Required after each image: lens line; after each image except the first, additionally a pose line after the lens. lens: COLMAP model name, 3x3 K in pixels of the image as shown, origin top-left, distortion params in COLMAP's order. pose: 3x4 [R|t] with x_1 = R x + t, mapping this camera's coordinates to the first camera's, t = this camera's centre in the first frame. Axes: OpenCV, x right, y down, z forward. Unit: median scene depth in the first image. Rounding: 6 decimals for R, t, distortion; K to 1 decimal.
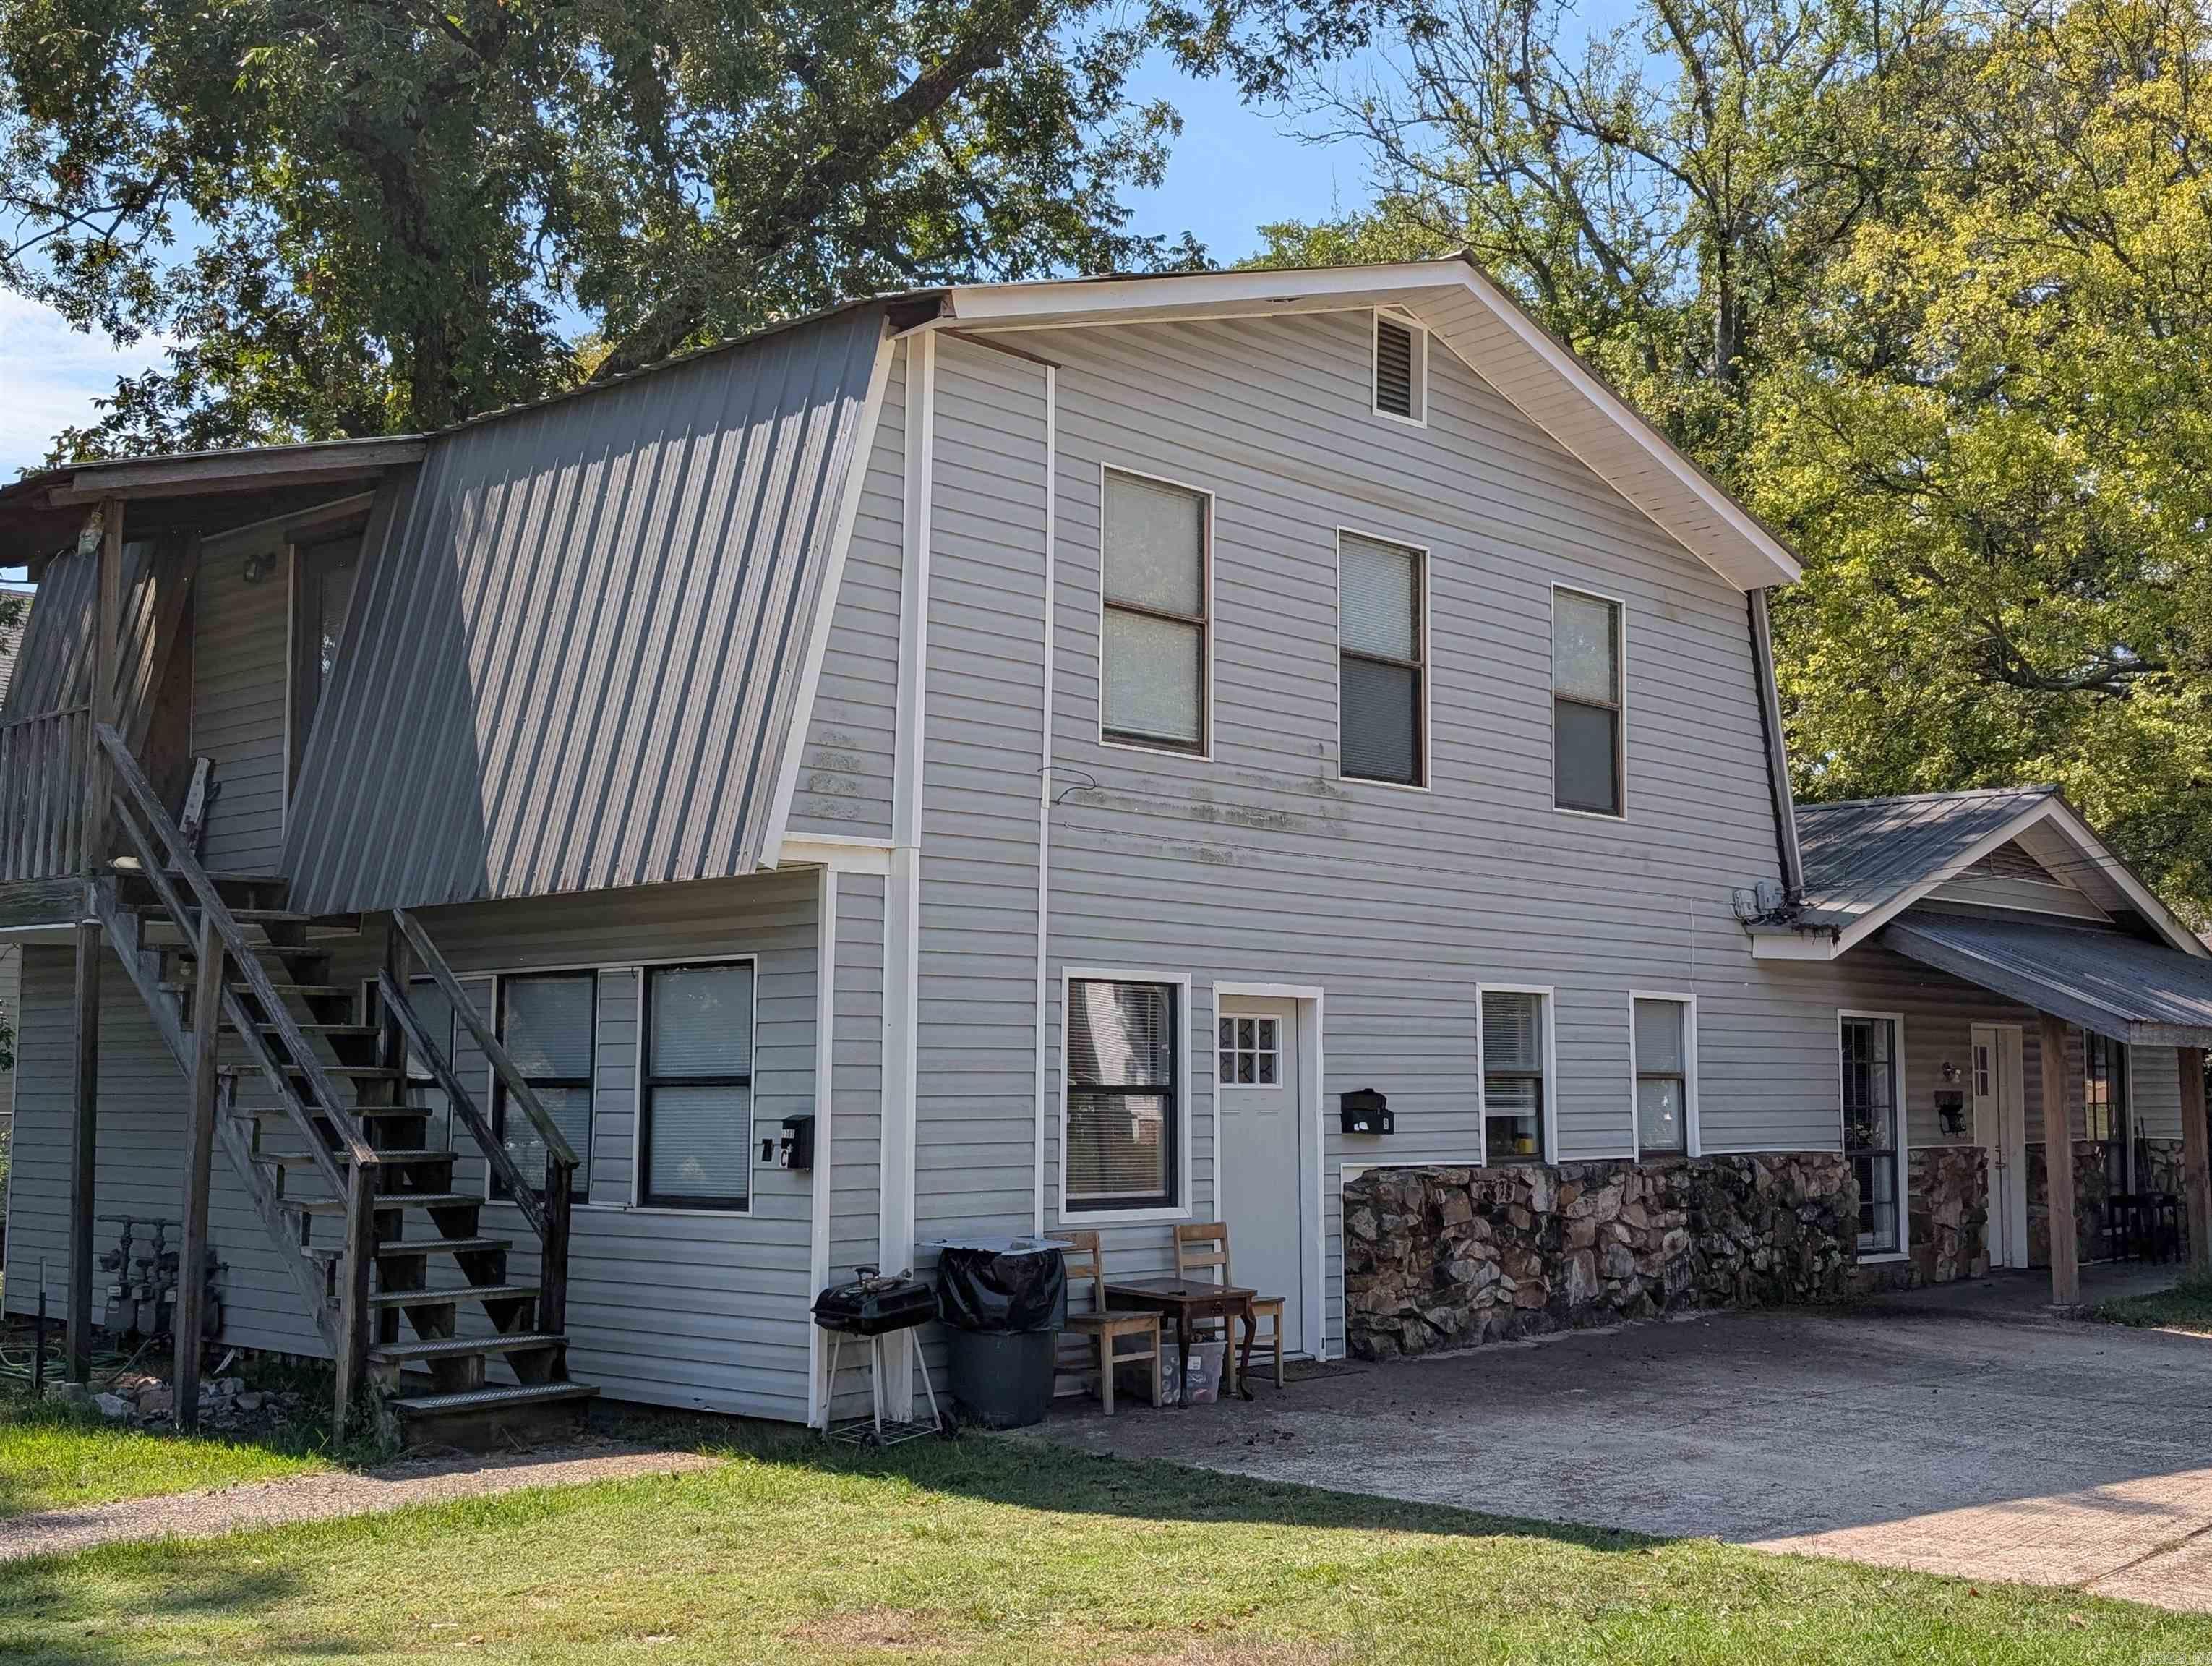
lens RADIAL K [[2287.0, 0, 1106.0], [0, 2287.0, 833.0], [0, 0, 1]] dist [0.157942, -0.618234]
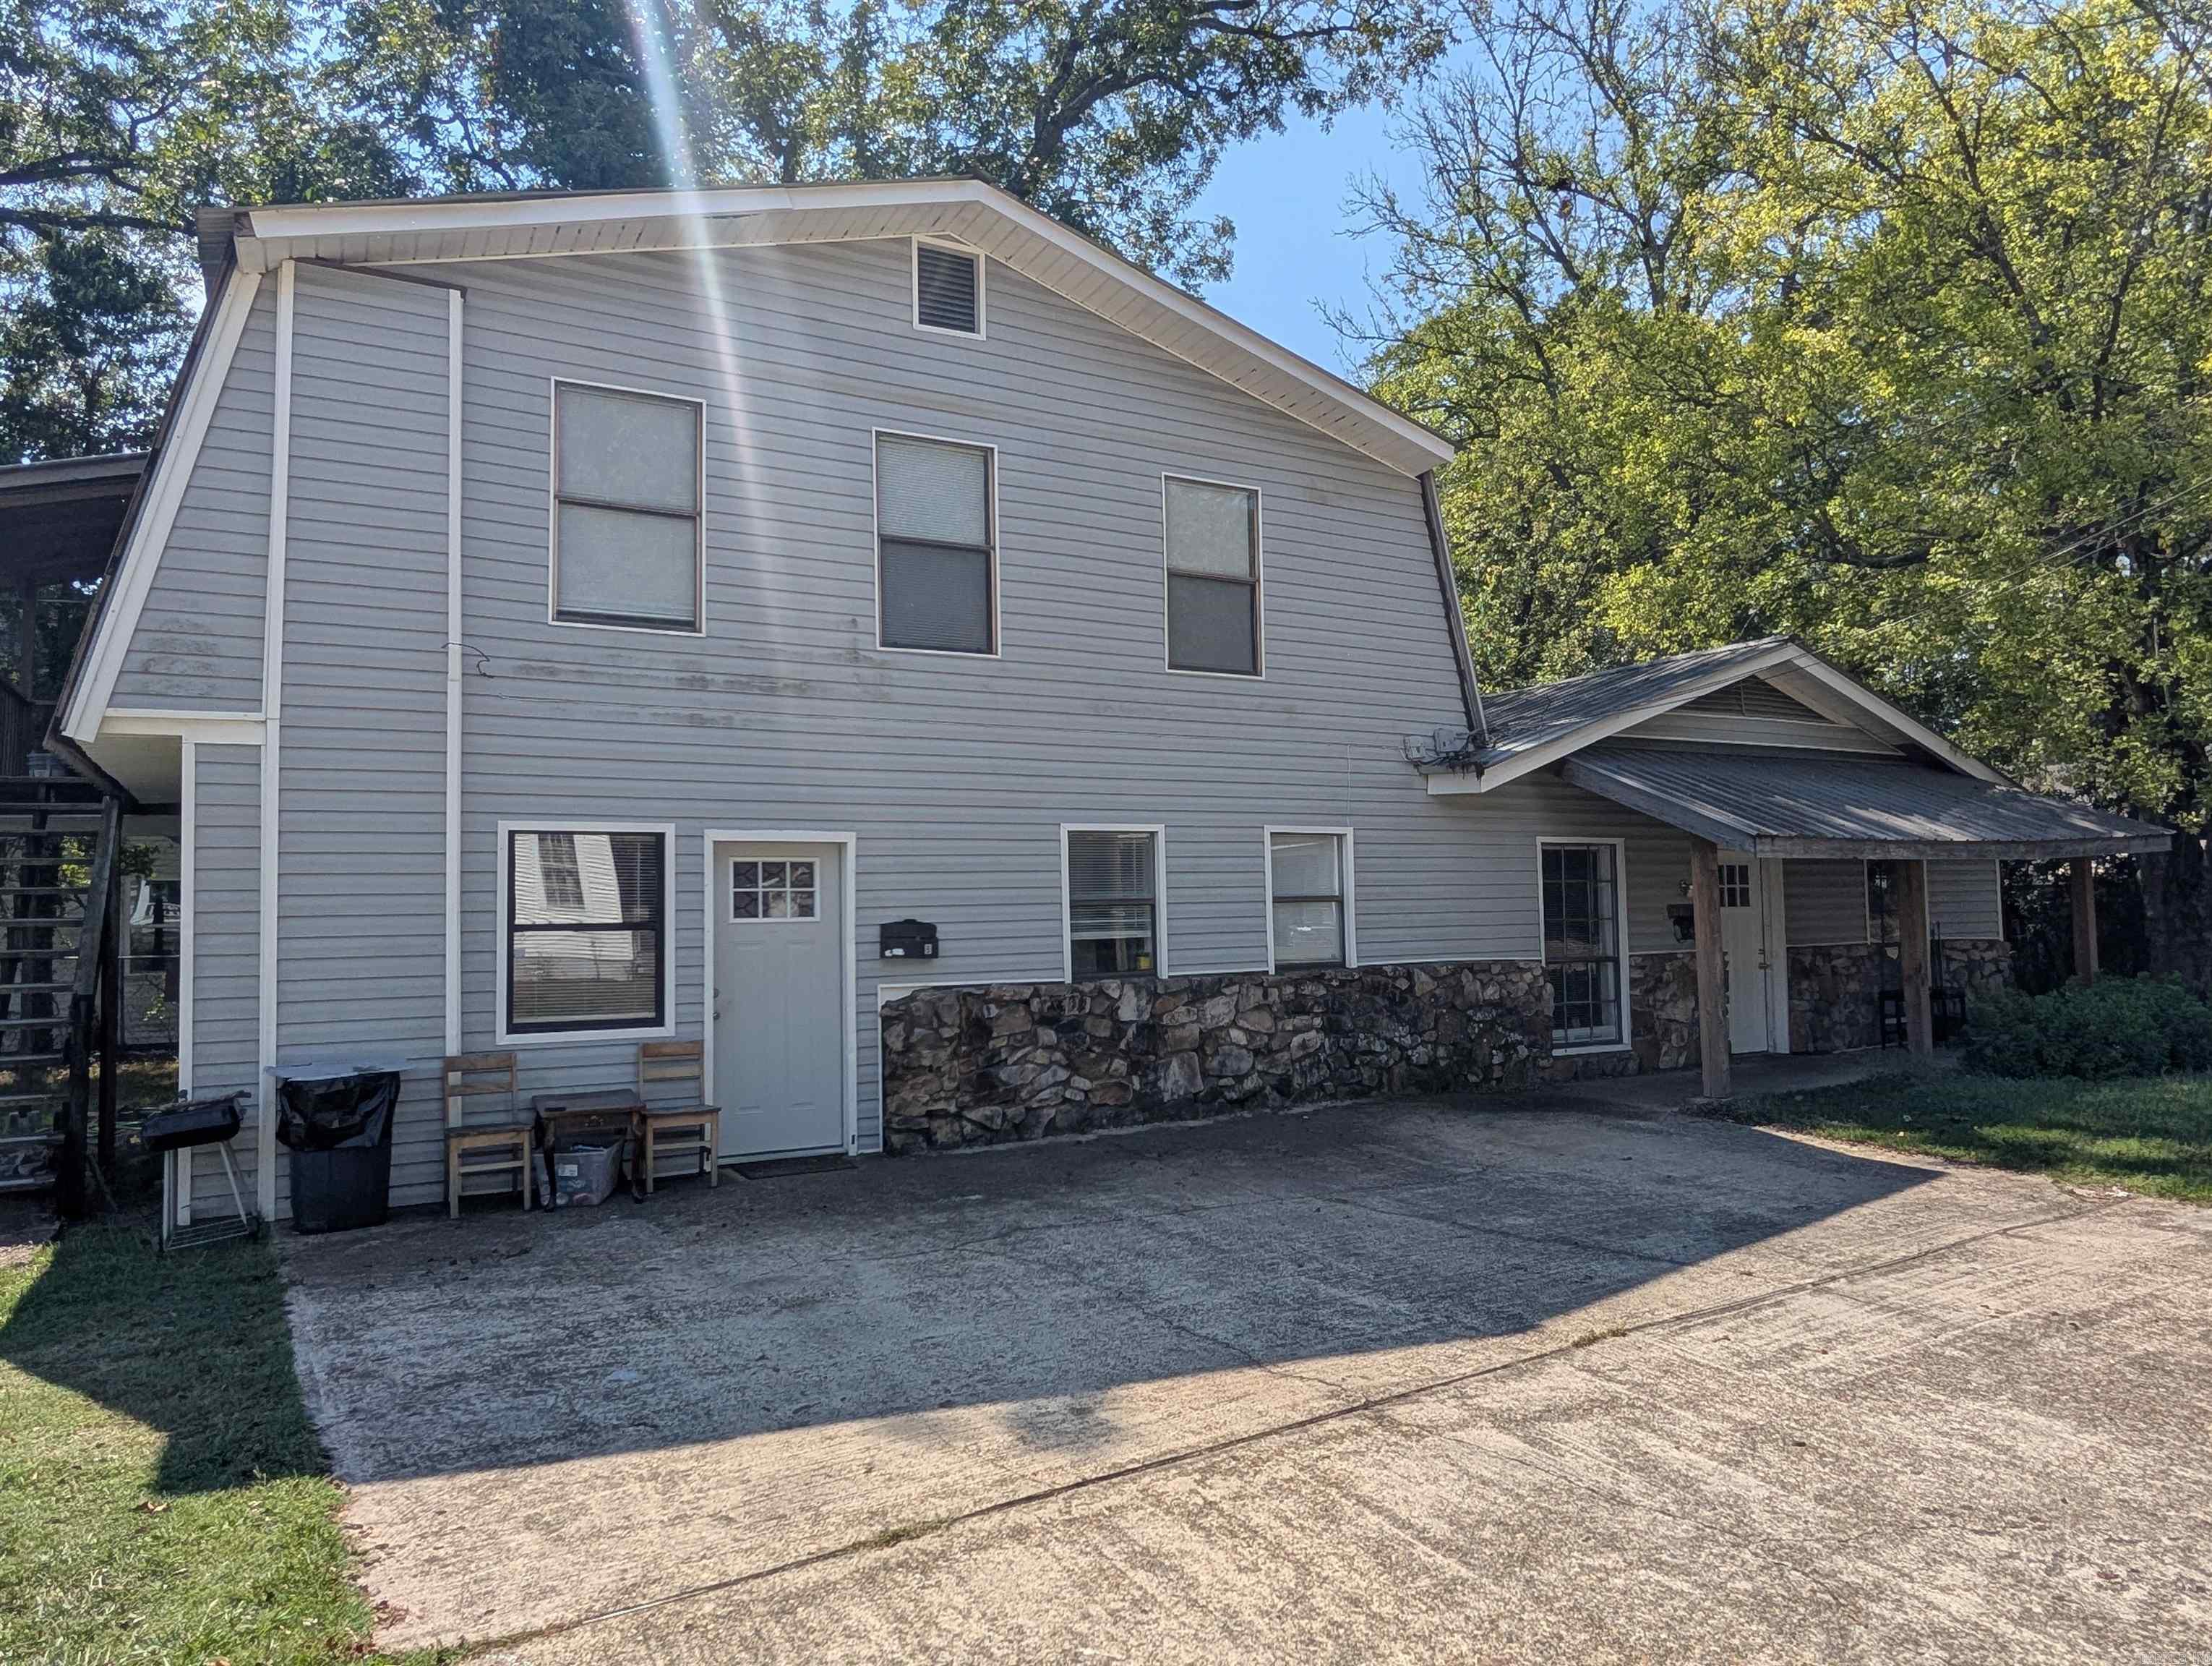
lens RADIAL K [[1357.4, 0, 1106.0], [0, 1357.4, 833.0], [0, 0, 1]] dist [-0.008042, -0.000177]
pose [[0.958616, -0.039200, -0.281990, 0.371182], [0.053234, 0.997687, 0.042276, 0.042118], [0.279680, -0.055538, 0.958486, 0.355121]]
